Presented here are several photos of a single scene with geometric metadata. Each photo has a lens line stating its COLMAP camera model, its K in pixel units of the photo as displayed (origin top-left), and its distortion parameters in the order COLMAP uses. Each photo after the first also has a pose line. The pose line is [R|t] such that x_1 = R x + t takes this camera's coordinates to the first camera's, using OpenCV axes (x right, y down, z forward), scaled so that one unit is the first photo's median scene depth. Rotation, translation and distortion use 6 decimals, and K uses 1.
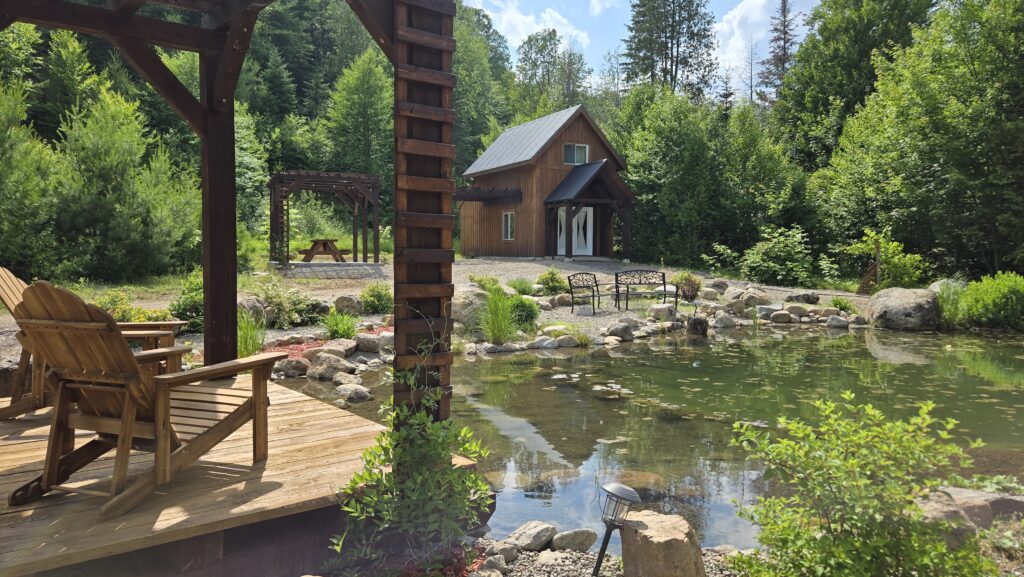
lens RADIAL K [[687.7, 0, 512.0], [0, 687.7, 288.5], [0, 0, 1]] dist [0.021729, -0.000362]
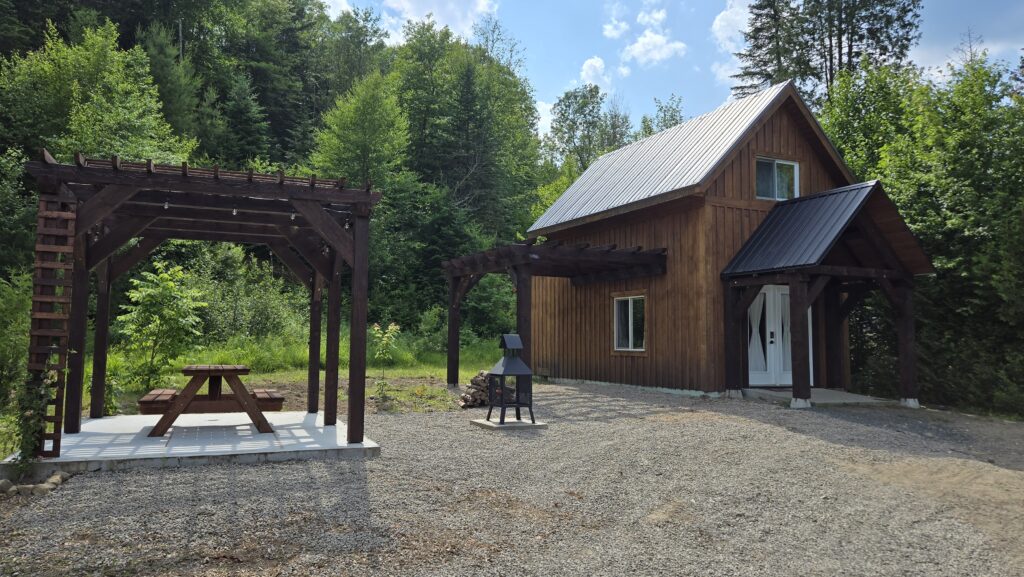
lens RADIAL K [[687.7, 0, 512.0], [0, 687.7, 288.5], [0, 0, 1]] dist [0.021729, -0.000362]
pose [[0.999981, 0.003771, -0.004903, -0.064686], [-0.004381, 0.991361, -0.131090, -0.035938], [0.004366, 0.131109, 0.991358, 0.357096]]
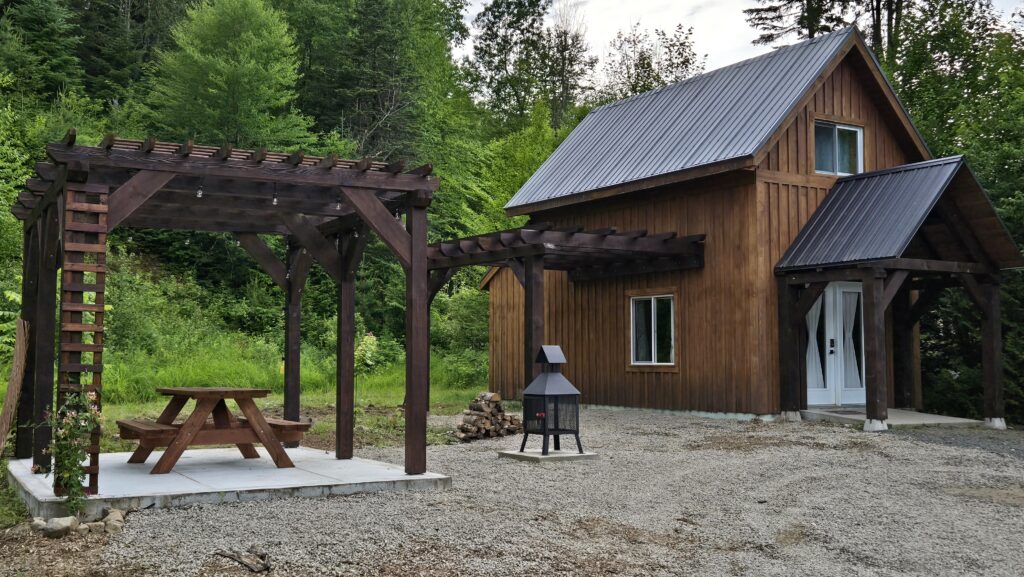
lens RADIAL K [[1025.0, 0, 512.0], [0, 1025.0, 288.5], [0, 0, 1]] dist [0.020009, 0.008440]
pose [[0.993061, 0.001274, 0.117596, -0.111483], [0.012973, 0.992652, -0.120305, -0.032657], [-0.116885, 0.120995, 0.985747, 0.309436]]
